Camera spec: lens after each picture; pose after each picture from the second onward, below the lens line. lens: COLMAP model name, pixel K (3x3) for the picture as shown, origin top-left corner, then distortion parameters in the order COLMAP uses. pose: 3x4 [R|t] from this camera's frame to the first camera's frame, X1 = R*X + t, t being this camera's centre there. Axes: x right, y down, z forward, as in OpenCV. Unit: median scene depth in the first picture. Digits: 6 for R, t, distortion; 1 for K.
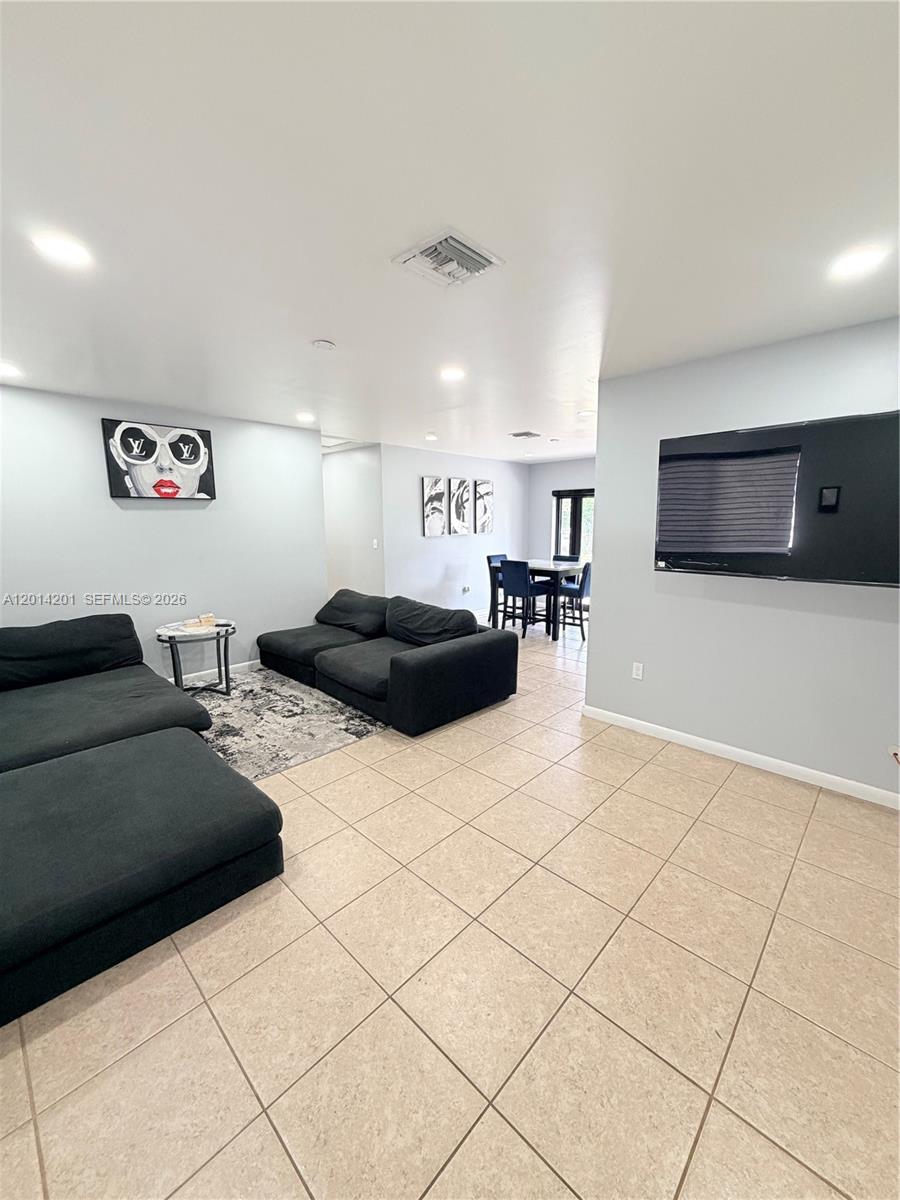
lens RADIAL K [[481.1, 0, 453.2], [0, 481.1, 597.9], [0, 0, 1]] dist [0.001075, 0.000181]
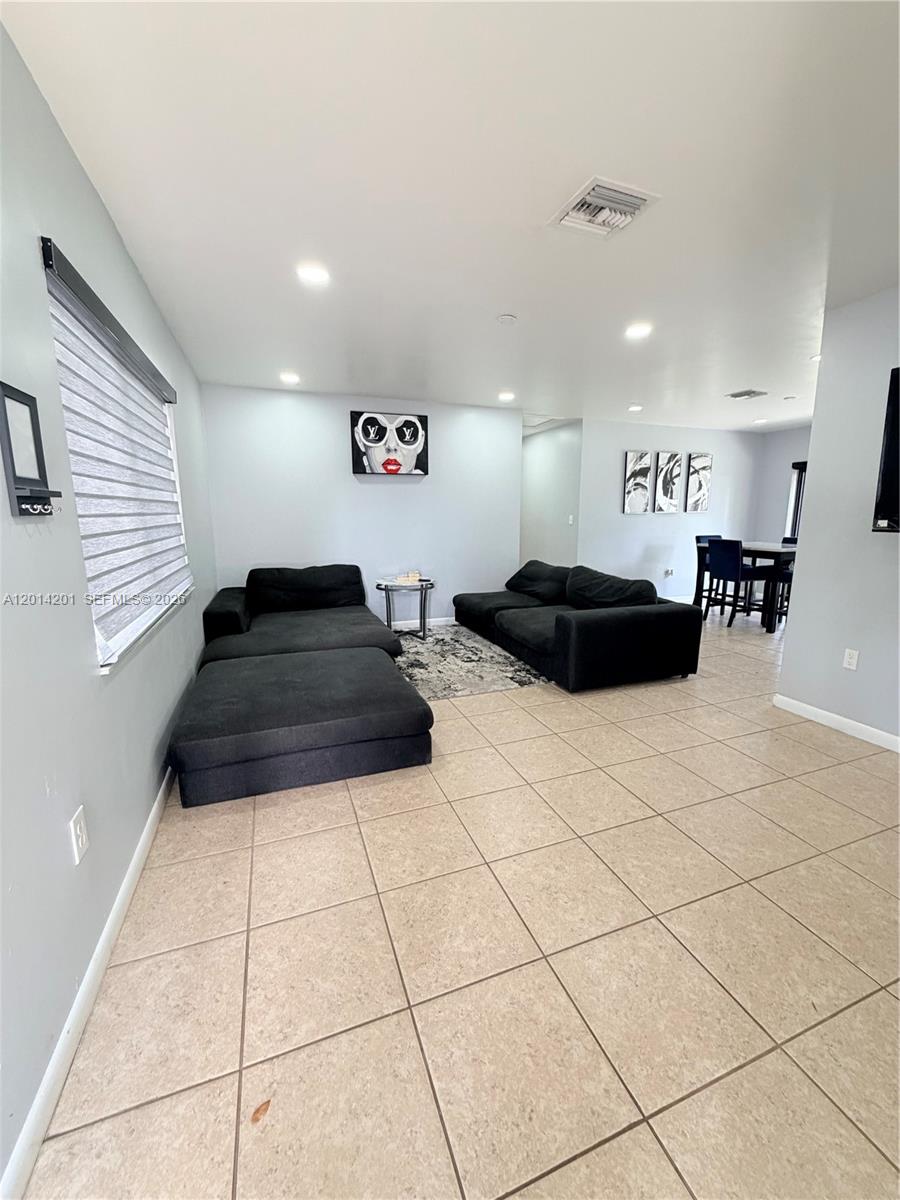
lens RADIAL K [[481.1, 0, 453.2], [0, 481.1, 597.9], [0, 0, 1]] dist [0.001075, 0.000181]
pose [[0.901466, 0.078305, -0.425709, 0.091476], [-0.070997, 0.996929, 0.033036, 0.055748], [0.426988, 0.000443, 0.904257, -0.036546]]
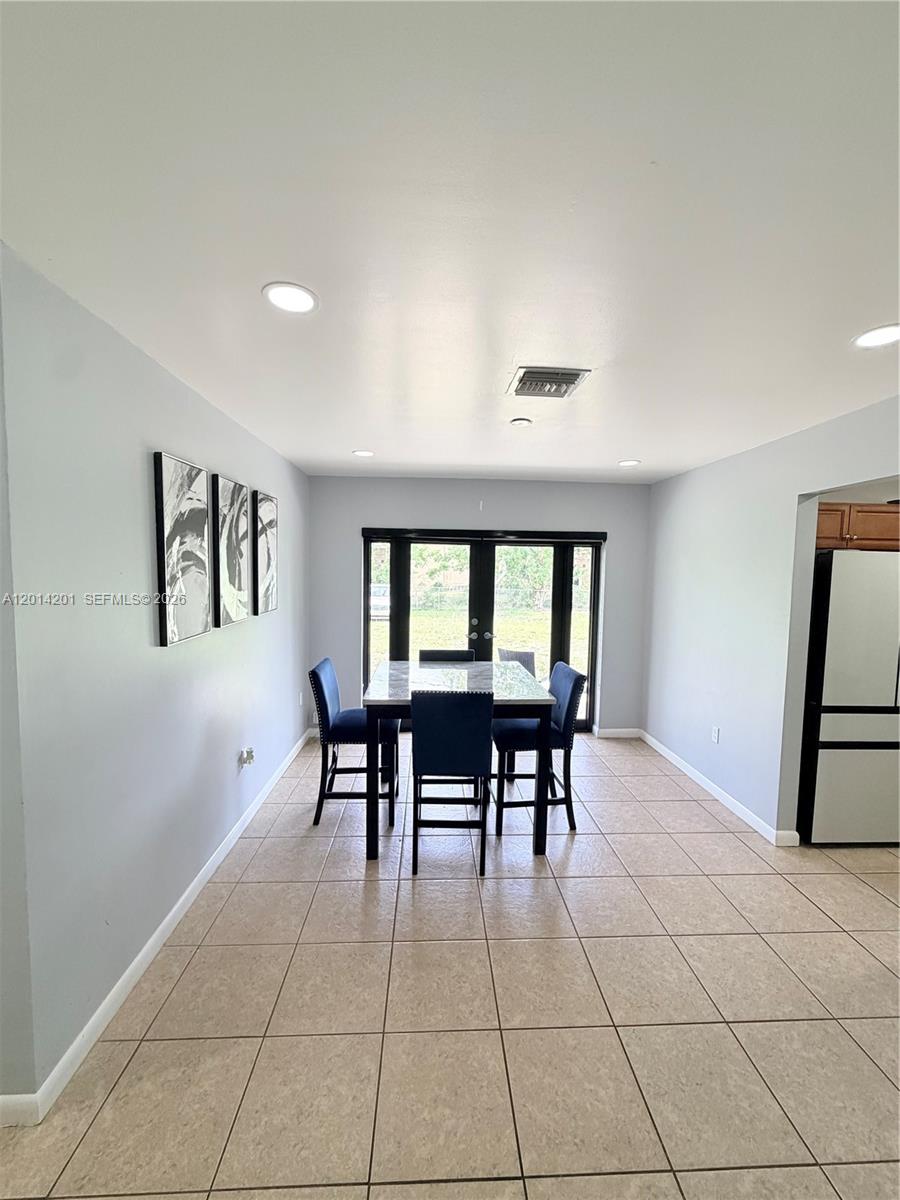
lens RADIAL K [[481.1, 0, 453.2], [0, 481.1, 597.9], [0, 0, 1]] dist [0.001075, 0.000181]
pose [[0.684583, -0.029237, 0.728348, -0.251322], [0.091840, 0.994692, -0.046393, -0.207981], [-0.723126, 0.098652, 0.683635, 1.074994]]
